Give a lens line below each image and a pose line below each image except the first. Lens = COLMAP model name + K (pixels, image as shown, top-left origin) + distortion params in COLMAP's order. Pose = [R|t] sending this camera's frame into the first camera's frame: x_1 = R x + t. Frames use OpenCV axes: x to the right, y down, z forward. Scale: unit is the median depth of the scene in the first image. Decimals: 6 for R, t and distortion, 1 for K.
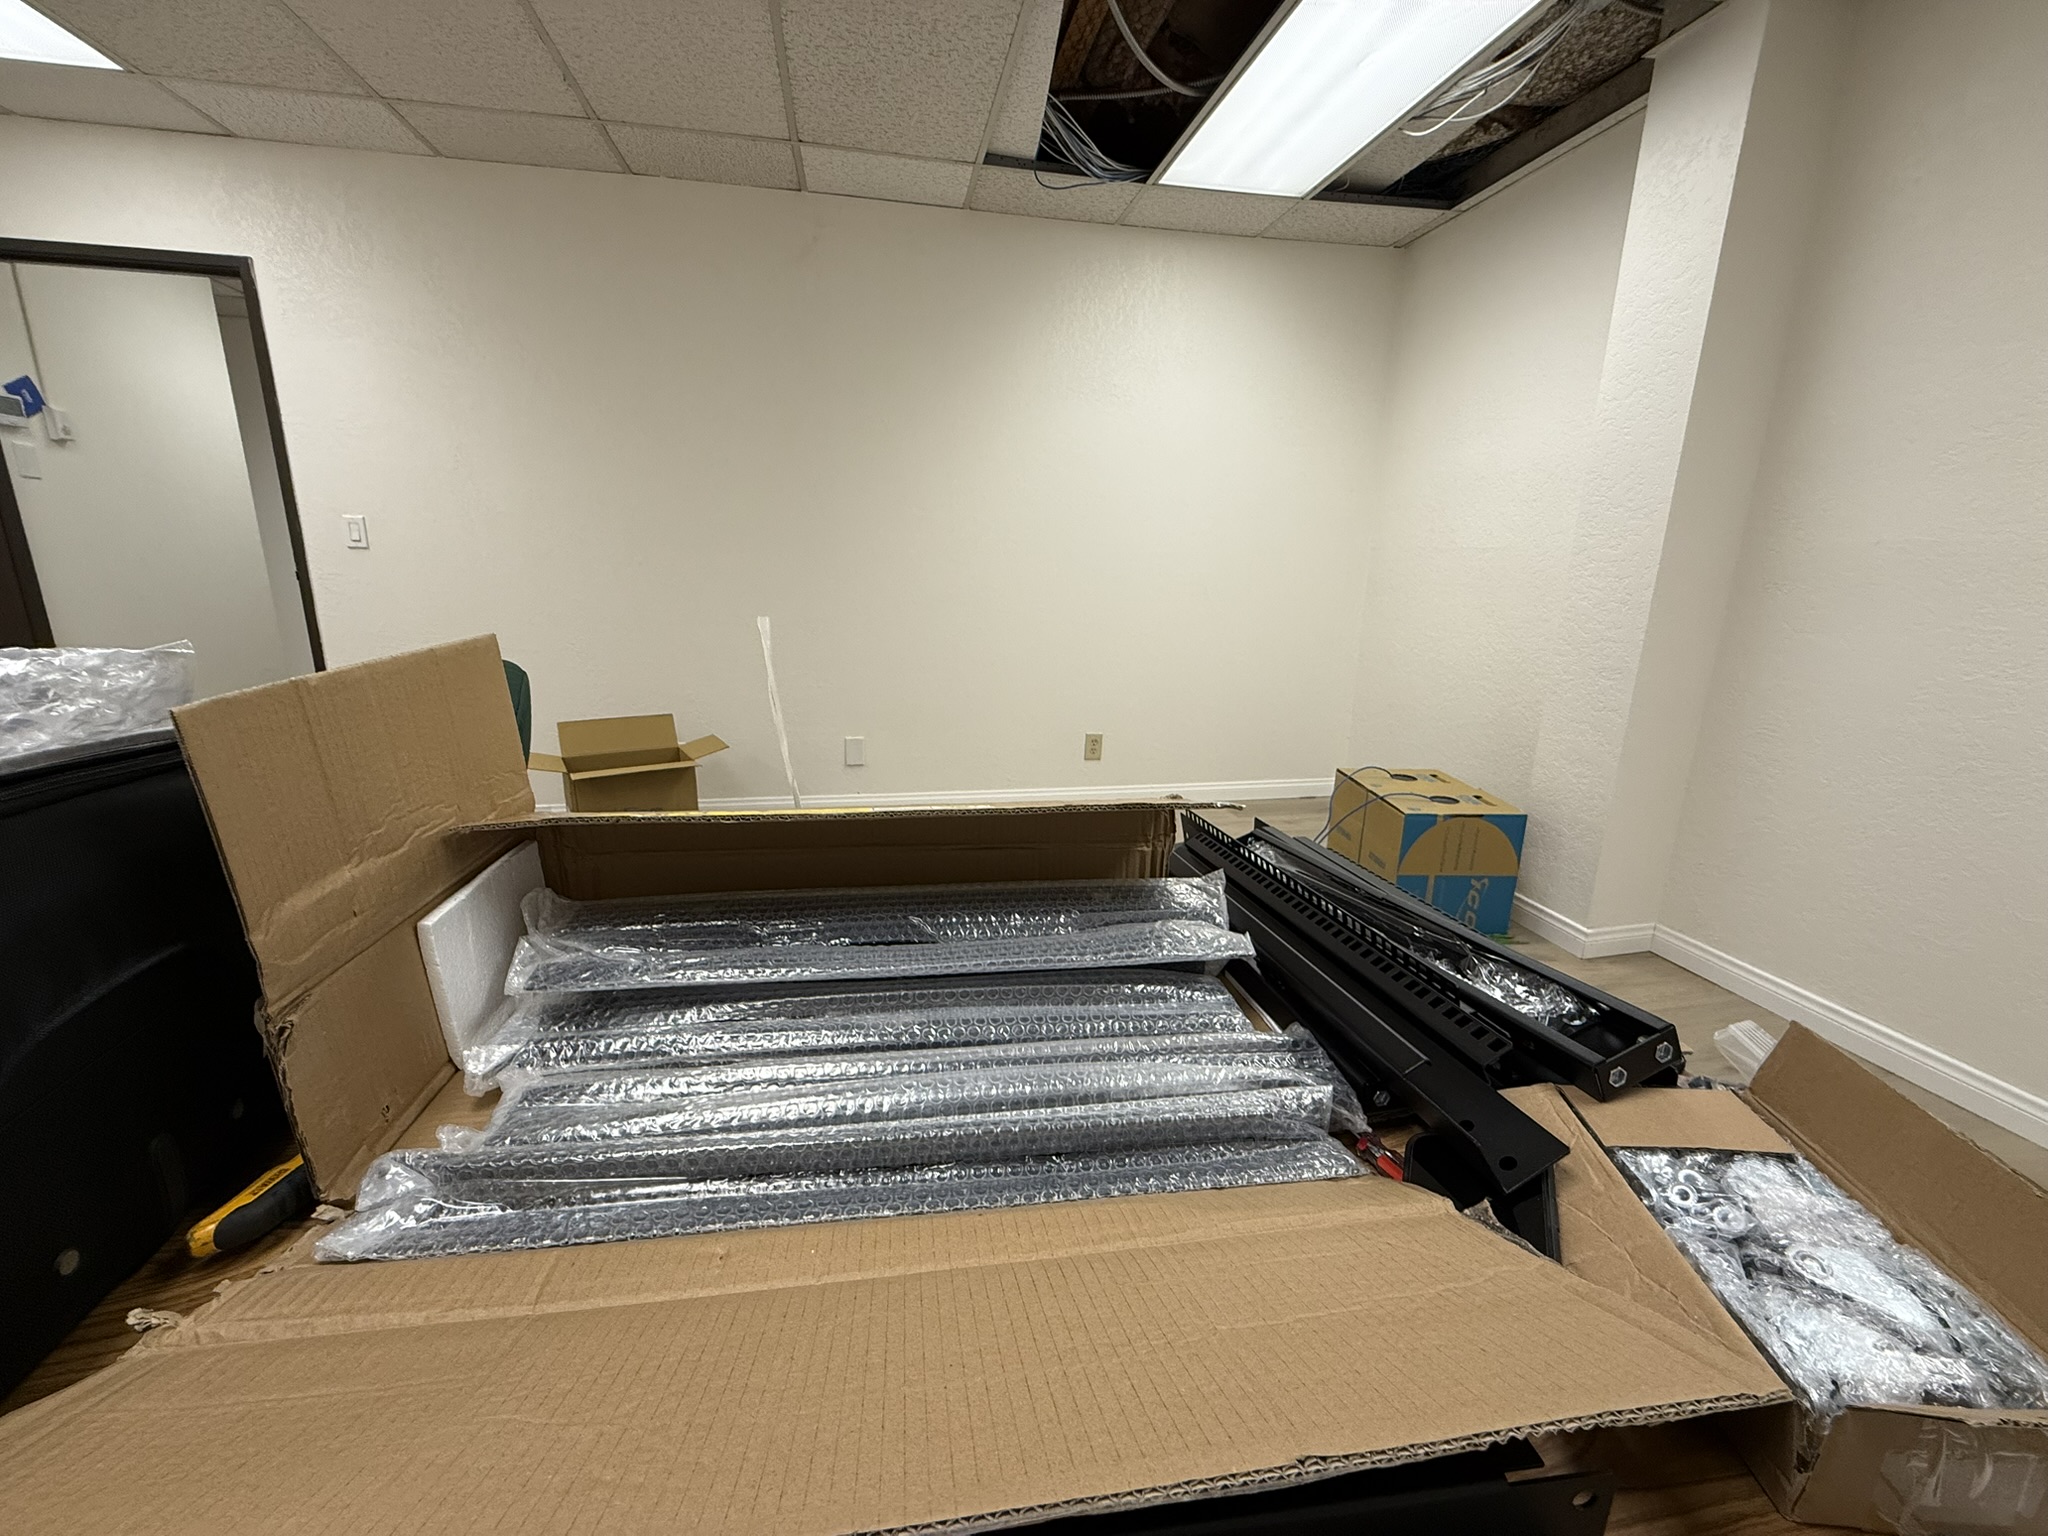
lens RADIAL K [[823.1, 0, 1009.6], [0, 823.1, 770.4], [0, 0, 1]] dist [0.002382, -0.000830]
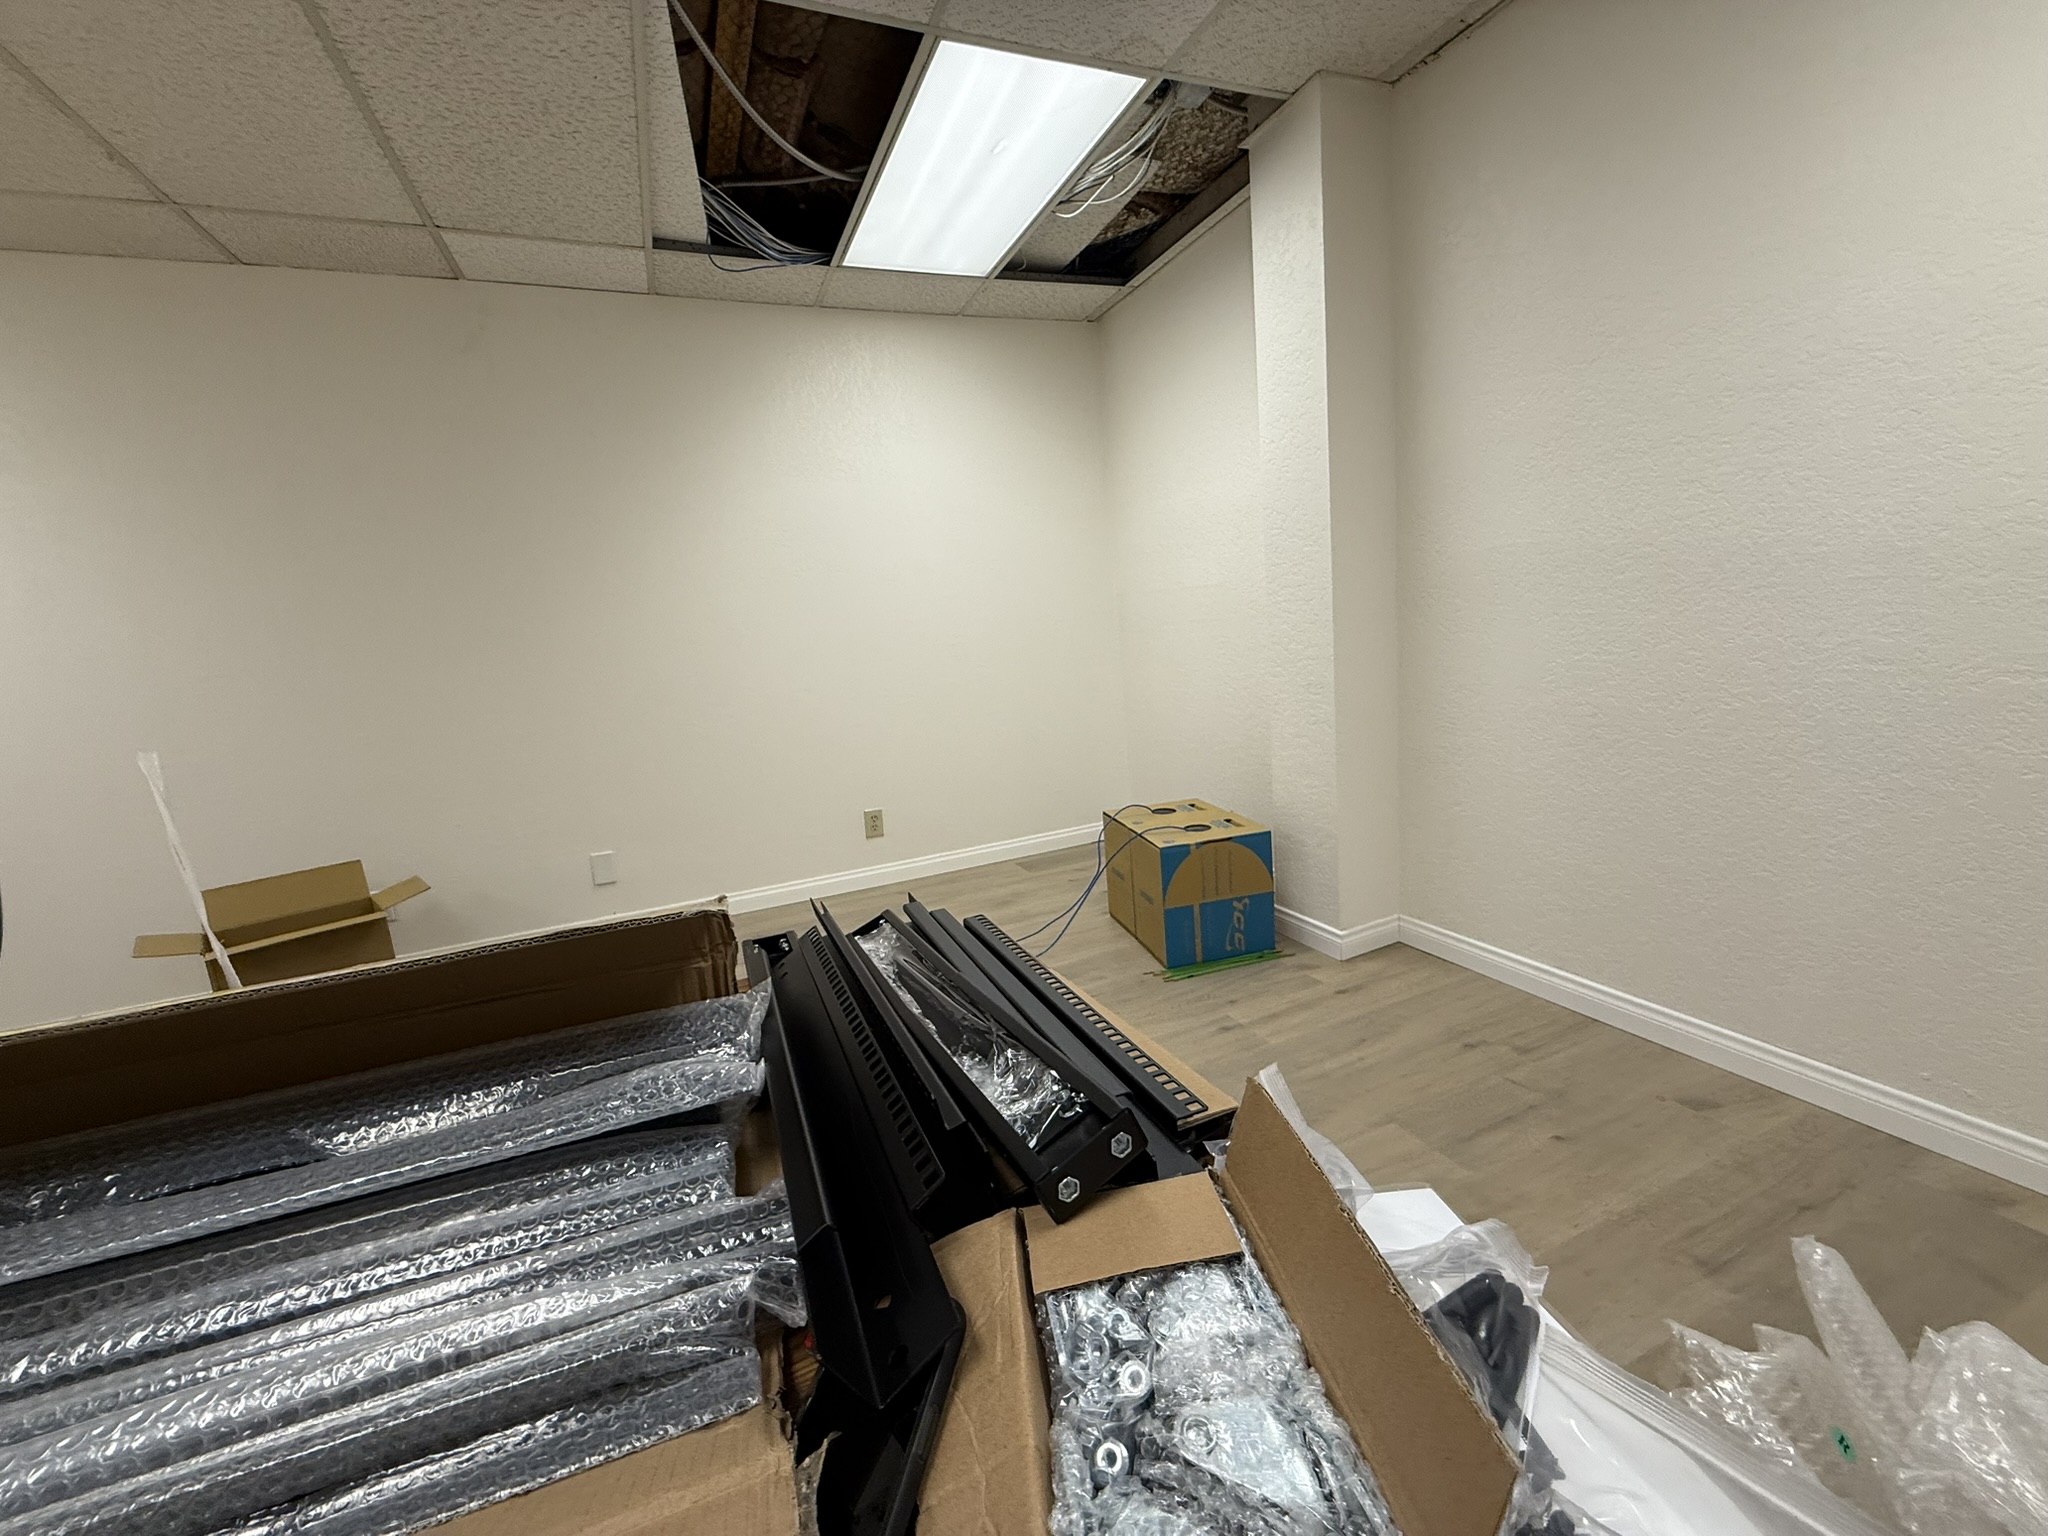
lens RADIAL K [[823.1, 0, 1016.1], [0, 823.1, 768.4], [0, 0, 1]] dist [0.002382, -0.000830]
pose [[0.971626, -0.134118, 0.194823, 0.122487], [0.150442, 0.986030, -0.071495, 0.002202], [-0.182512, 0.098776, 0.978229, 0.035399]]
